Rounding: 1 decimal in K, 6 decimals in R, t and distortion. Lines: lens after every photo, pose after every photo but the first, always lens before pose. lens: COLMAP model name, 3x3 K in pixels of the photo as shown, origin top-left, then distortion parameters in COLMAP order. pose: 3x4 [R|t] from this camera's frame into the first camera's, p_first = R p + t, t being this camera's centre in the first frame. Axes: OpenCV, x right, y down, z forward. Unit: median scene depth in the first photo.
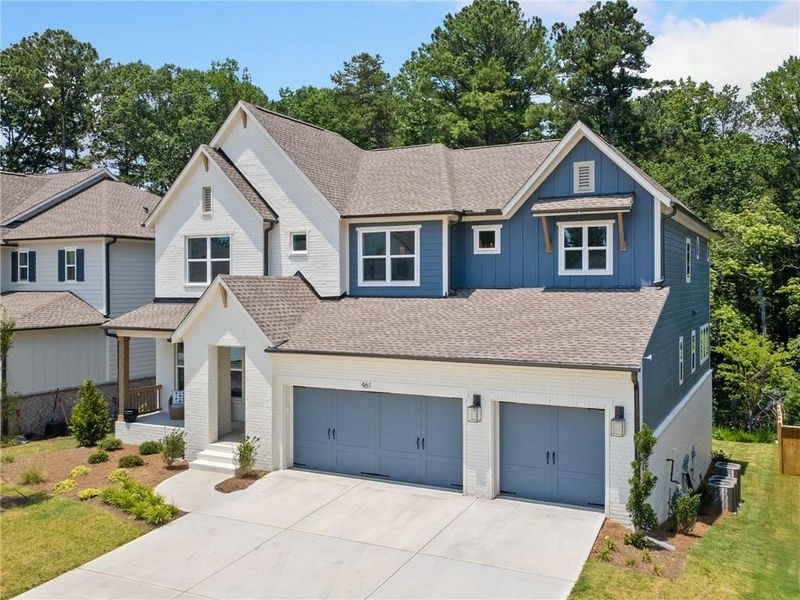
lens RADIAL K [[714.9, 0, 418.2], [0, 714.9, 286.3], [0, 0, 1]] dist [0.000796, 0.057748]
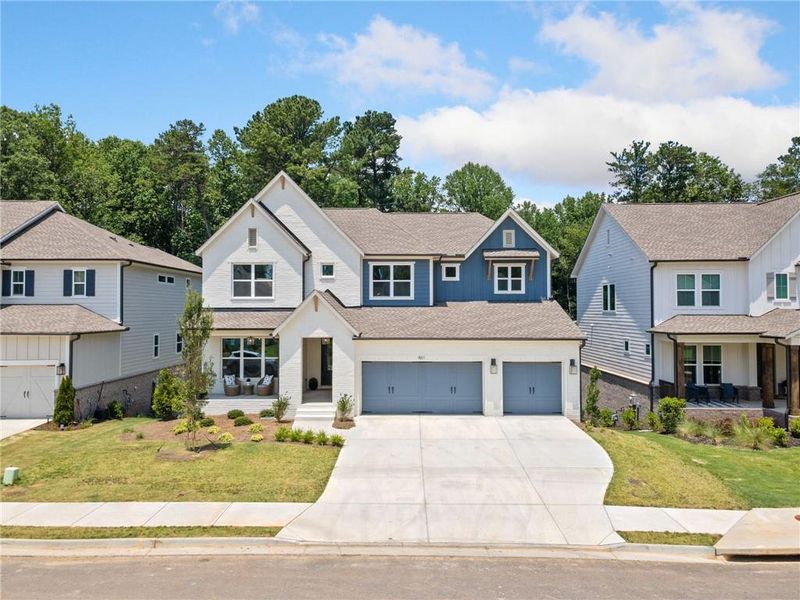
lens RADIAL K [[568.4, 0, 392.0], [0, 568.4, 299.9], [0, 0, 1]] dist [0.045829, 0.001431]
pose [[0.901061, 0.010409, 0.433568, -0.577576], [-0.000131, 0.999718, -0.023728, 0.029870], [-0.433693, 0.021324, 0.900808, -0.131466]]
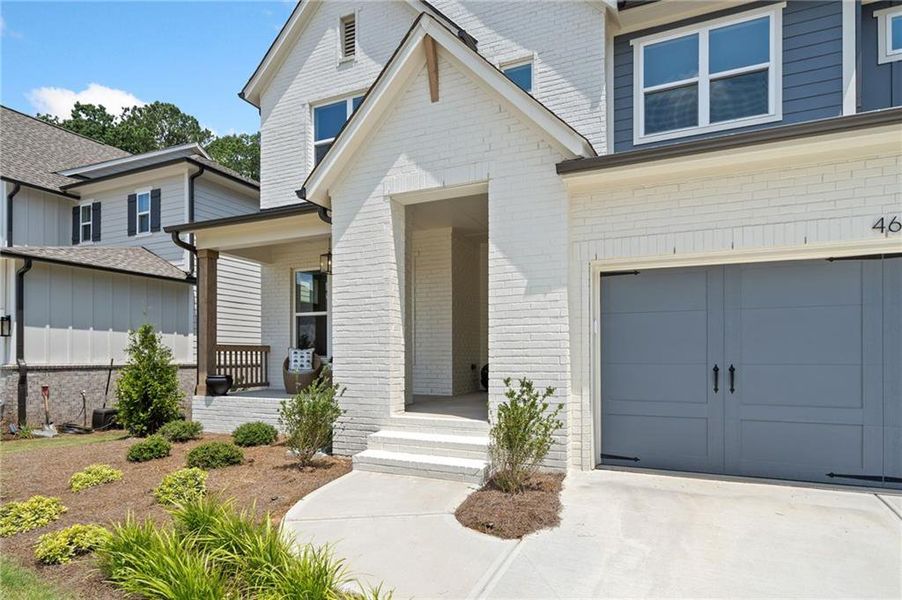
lens RADIAL K [[494.6, 0, 447.8], [0, 494.6, 355.2], [0, 0, 1]] dist [0.000147, -0.000040]
pose [[0.999307, 0.003328, 0.037086, -0.244127], [-0.003001, 0.999956, -0.008865, 0.168174], [-0.037114, 0.008747, 0.999273, 0.626648]]
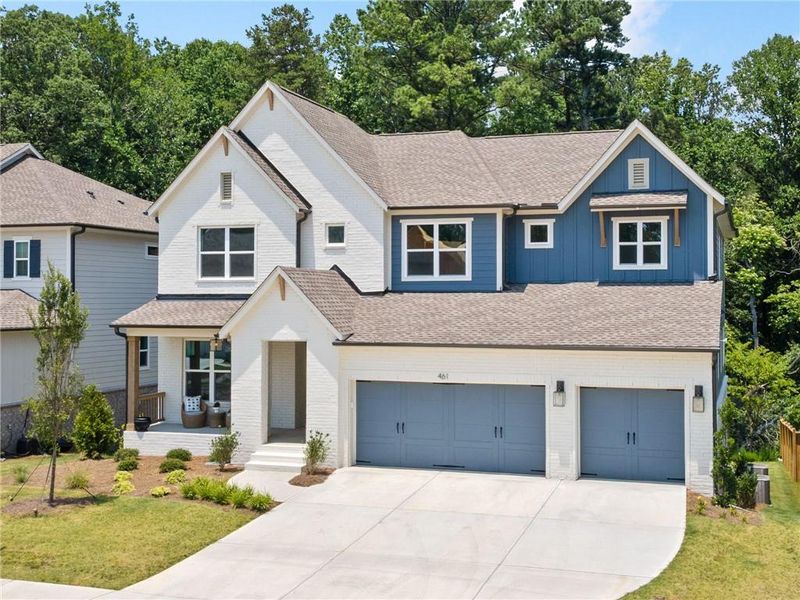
lens RADIAL K [[950.0, 0, 445.5], [0, 950.0, 279.9], [0, 0, 1]] dist [0.032018, -0.004078]
pose [[0.986241, 0.005980, 0.165204, -0.237699], [-0.002182, 0.999729, -0.023161, 0.027976], [-0.165298, 0.022482, 0.985987, -0.262683]]
